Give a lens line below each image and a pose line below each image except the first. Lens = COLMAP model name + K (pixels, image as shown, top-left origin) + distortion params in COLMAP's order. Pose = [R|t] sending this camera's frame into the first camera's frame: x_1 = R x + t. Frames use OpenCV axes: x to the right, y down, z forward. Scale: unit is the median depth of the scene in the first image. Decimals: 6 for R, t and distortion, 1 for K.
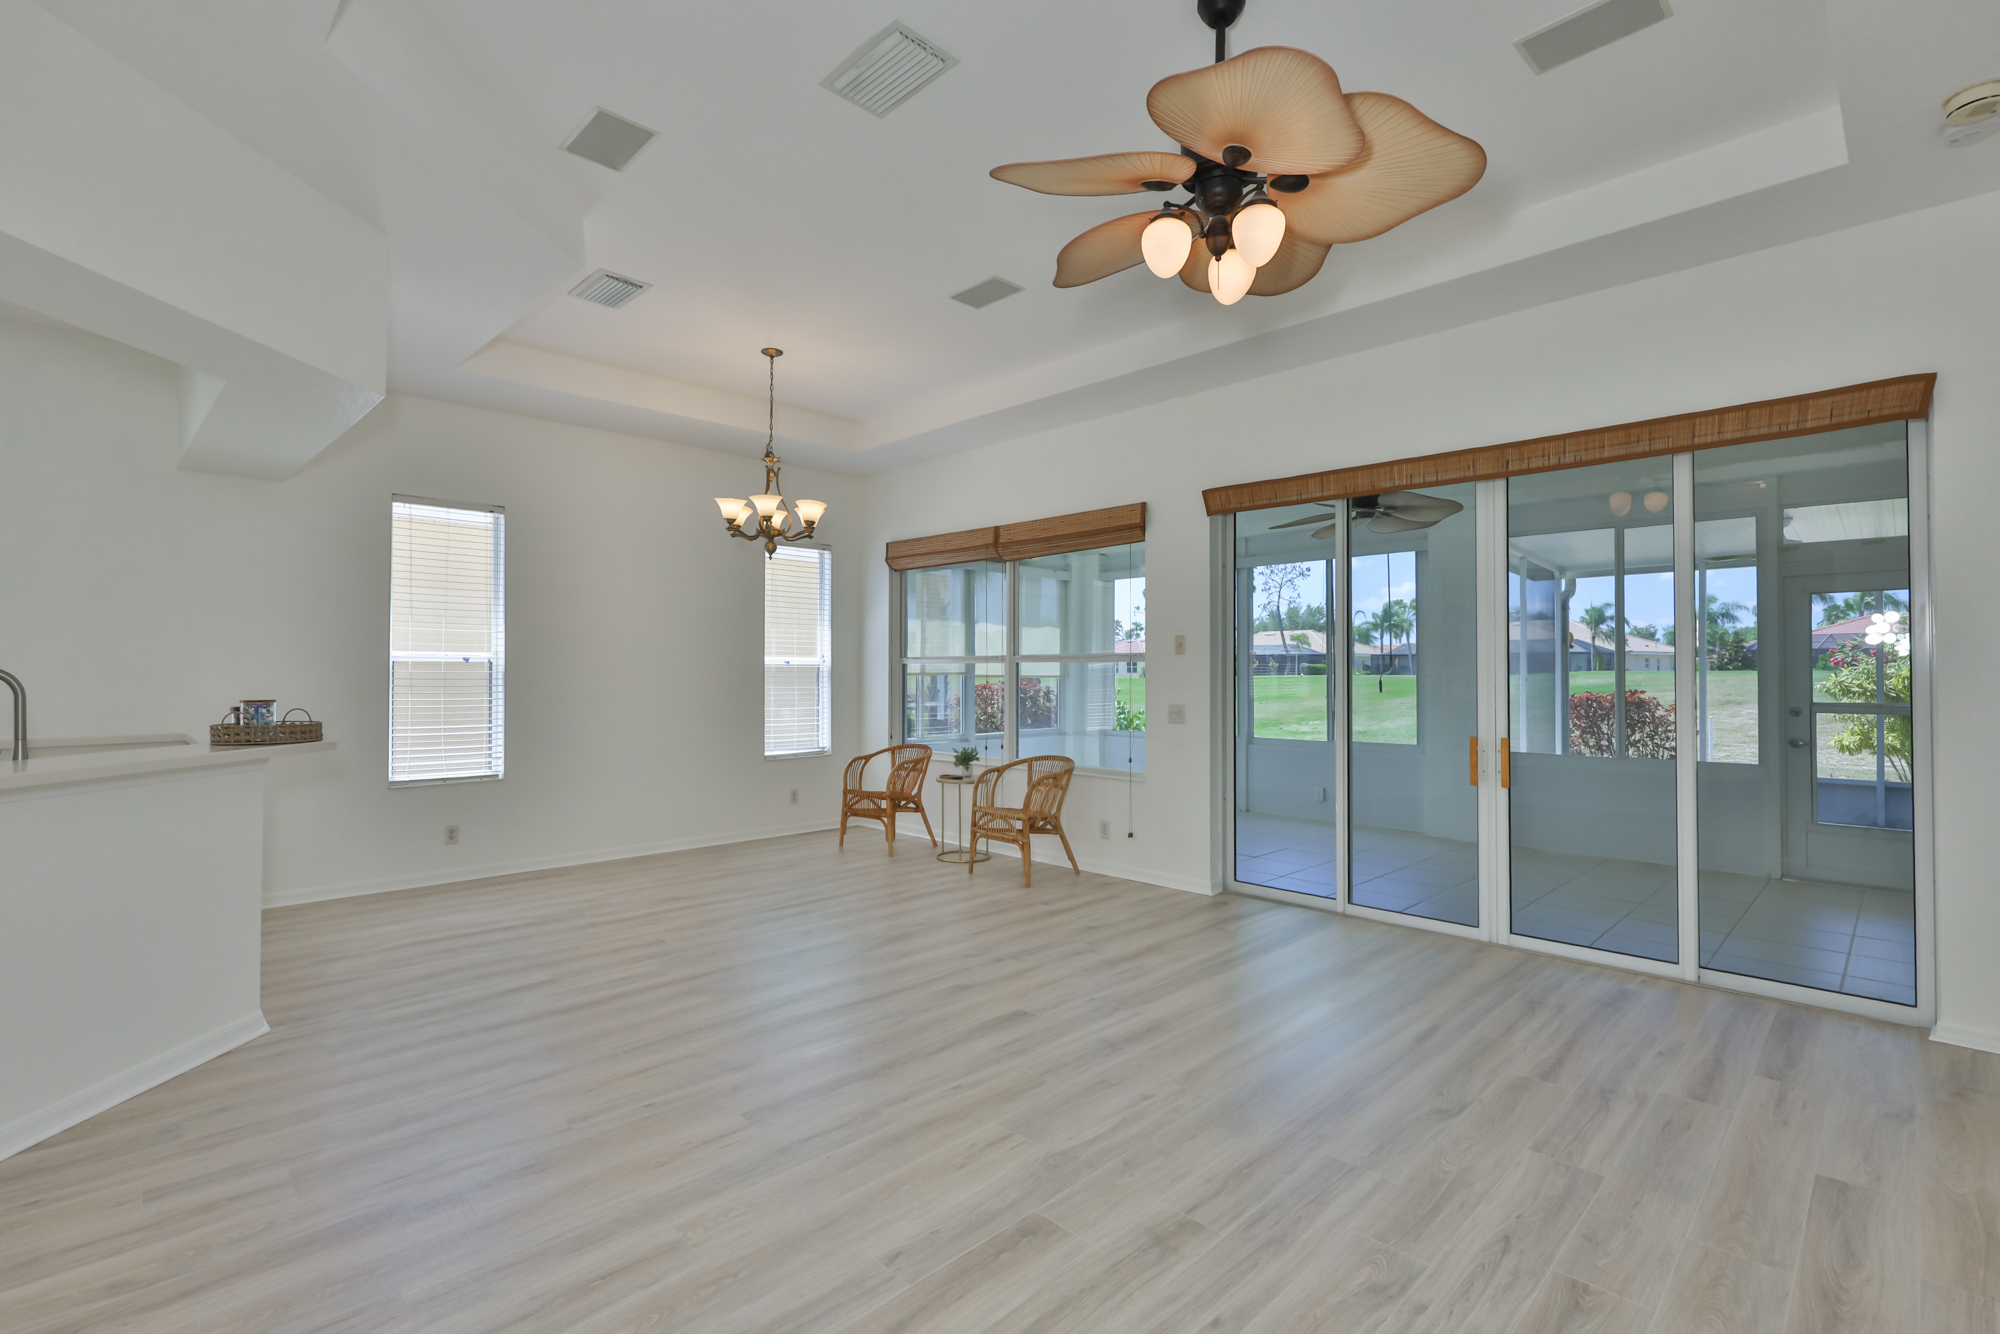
lens RADIAL K [[935.5, 0, 1015.8], [0, 935.5, 649.1], [0, 0, 1]] dist [0.003407, 0.000477]
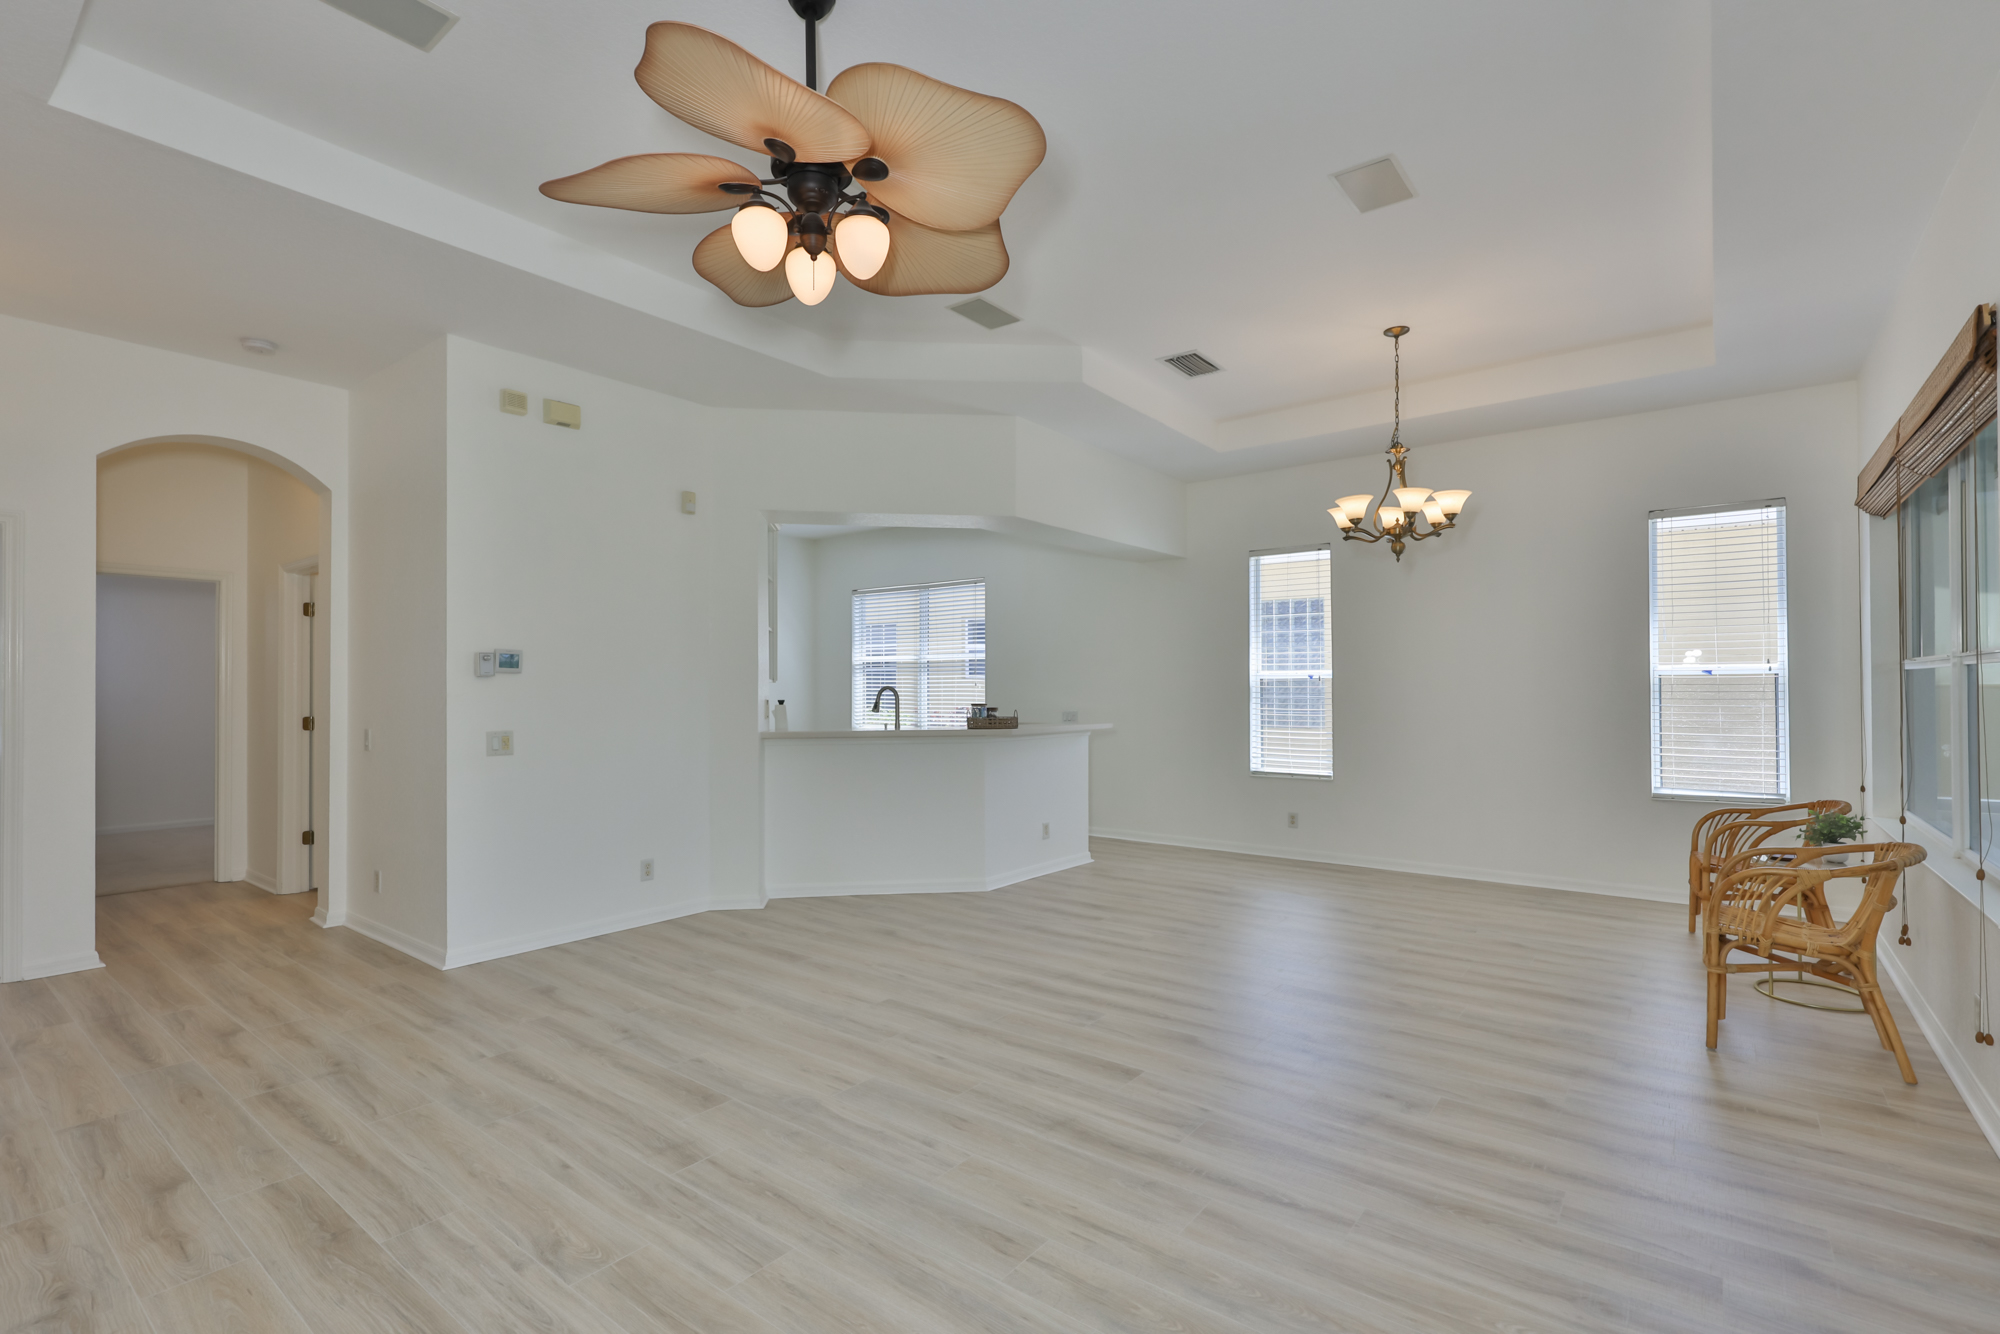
lens RADIAL K [[897.1, 0, 998.9], [0, 897.1, 681.5], [0, 0, 1]] dist [-0.008722, 0.003090]
pose [[0.114664, -0.009514, -0.993359, 0.668985], [0.027238, 0.999608, -0.006430, 0.017858], [0.993031, -0.026320, 0.114878, 0.633114]]
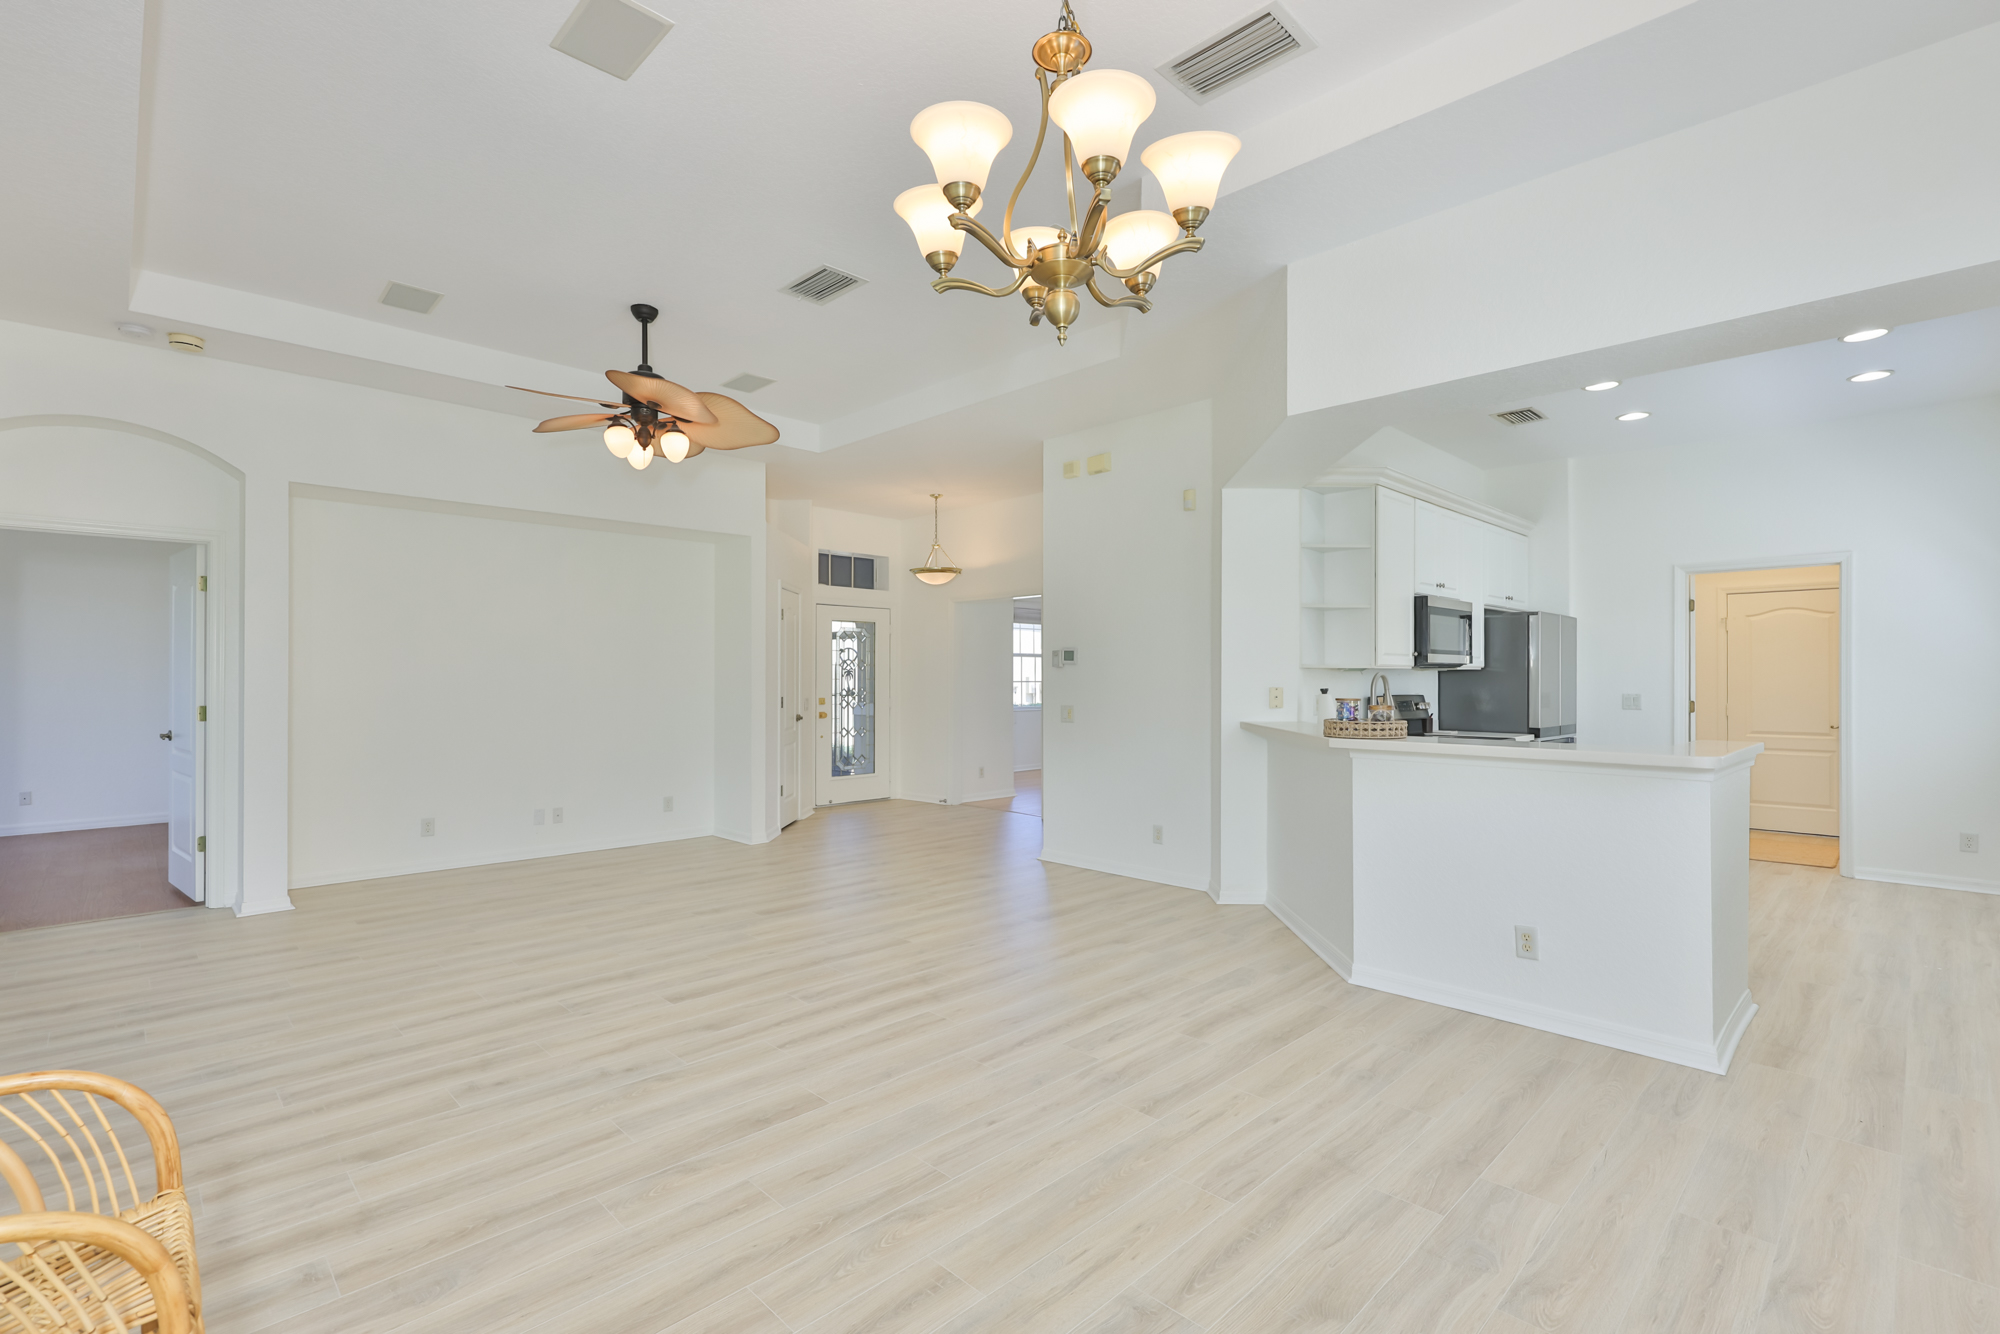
lens RADIAL K [[935.5, 0, 1000.3], [0, 935.5, 665.8], [0, 0, 1]] dist [0.003407, 0.000477]
pose [[-0.999692, 0.001489, 0.024776, -0.302742], [0.000546, 0.999277, -0.038015, 0.049115], [-0.024814, -0.037990, -0.998970, 1.633910]]
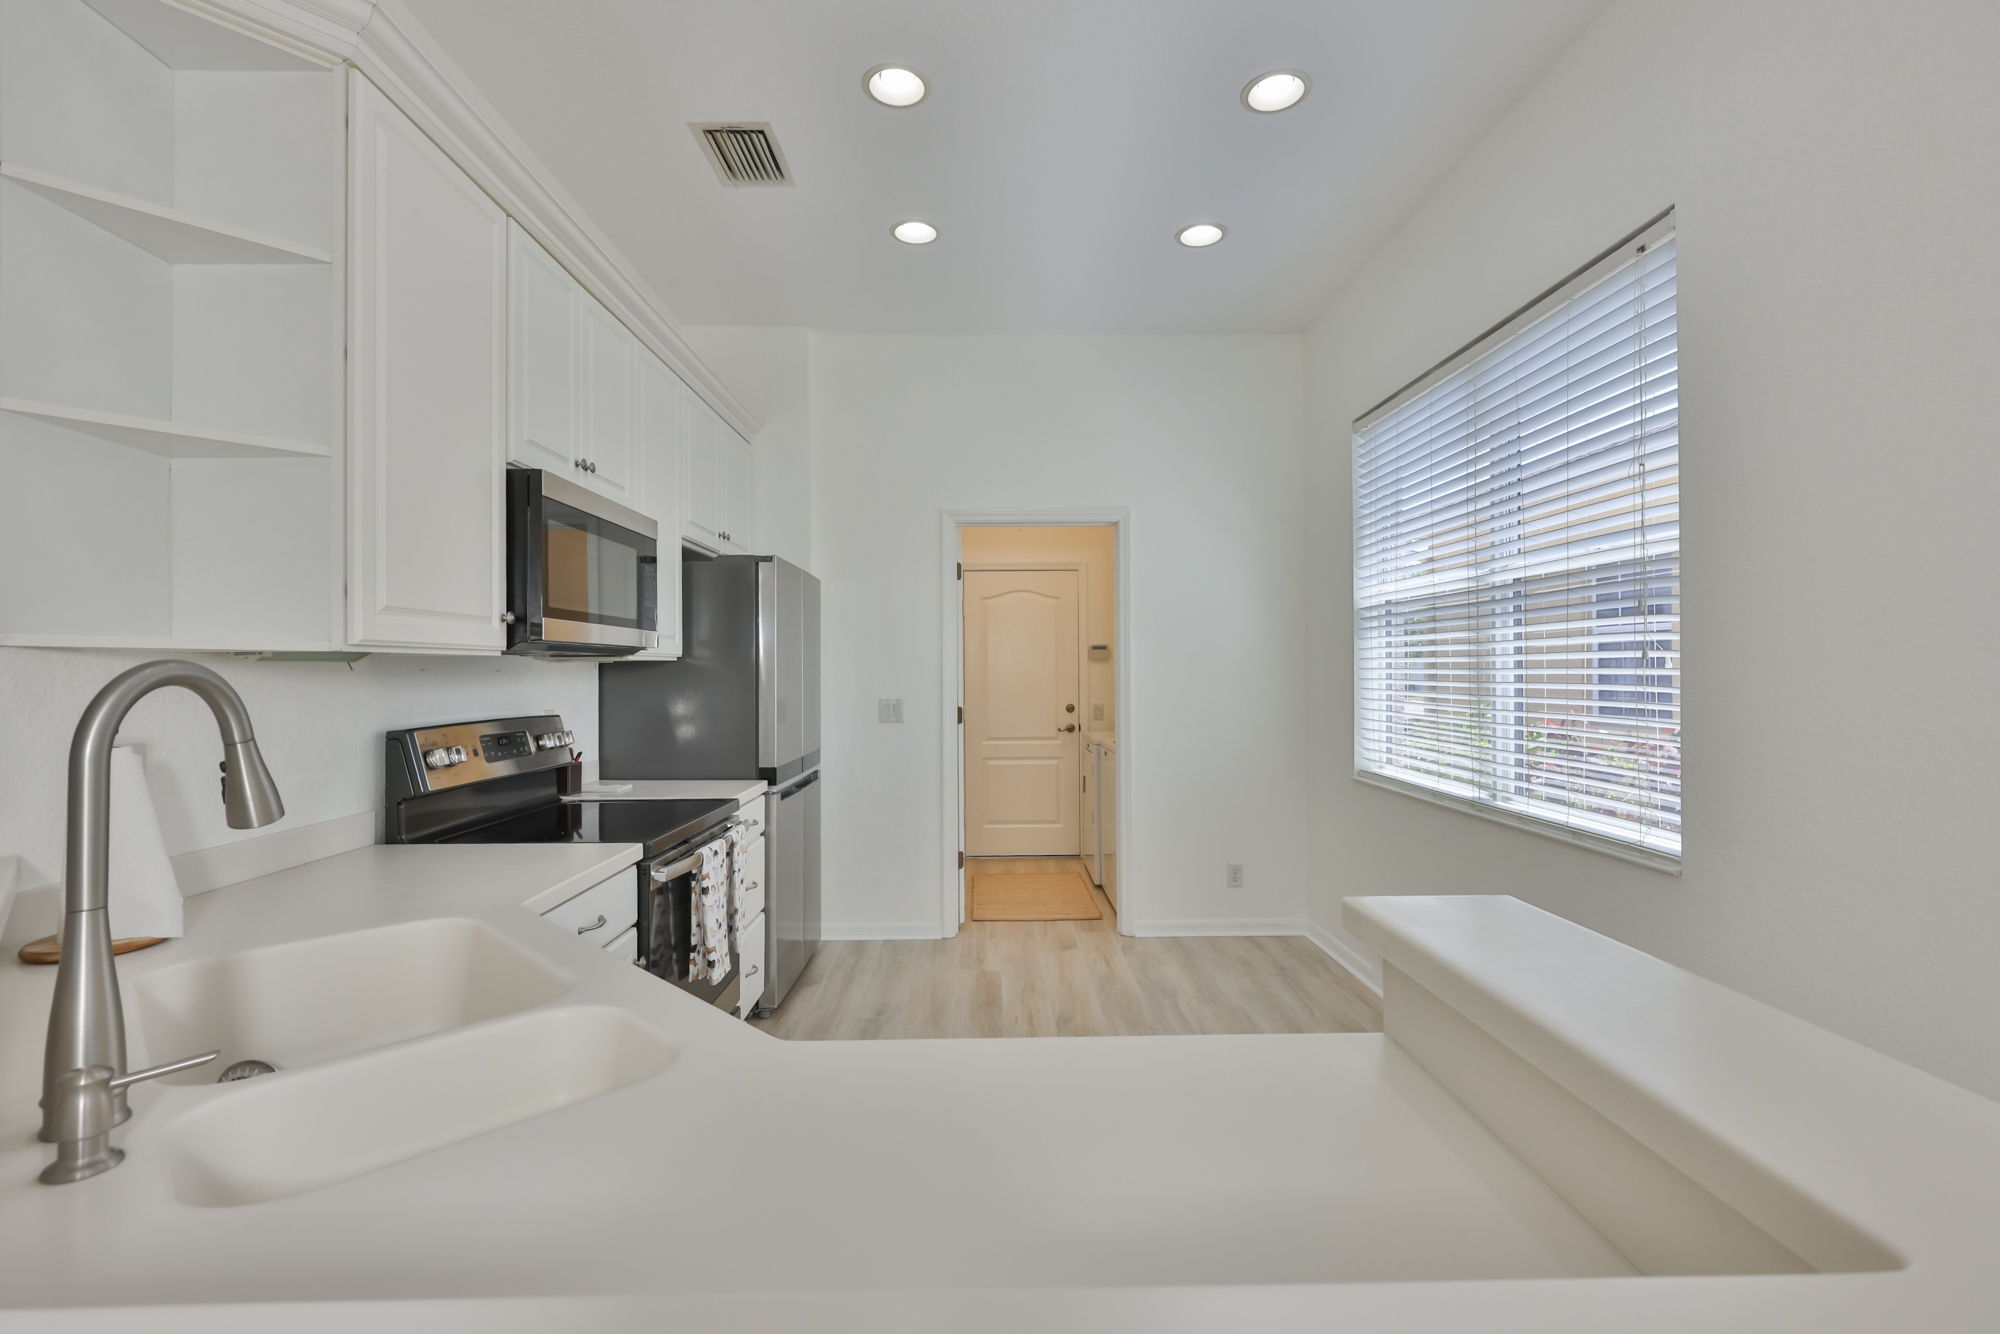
lens RADIAL K [[904.3, 0, 1018.8], [0, 904.3, 670.2], [0, 0, 1]] dist [0.002384, 0.000318]
pose [[-0.692765, 0.007301, -0.721126, -0.681123], [0.030381, 0.999357, -0.019068, 0.029315], [0.720523, -0.035118, -0.692542, 0.861289]]
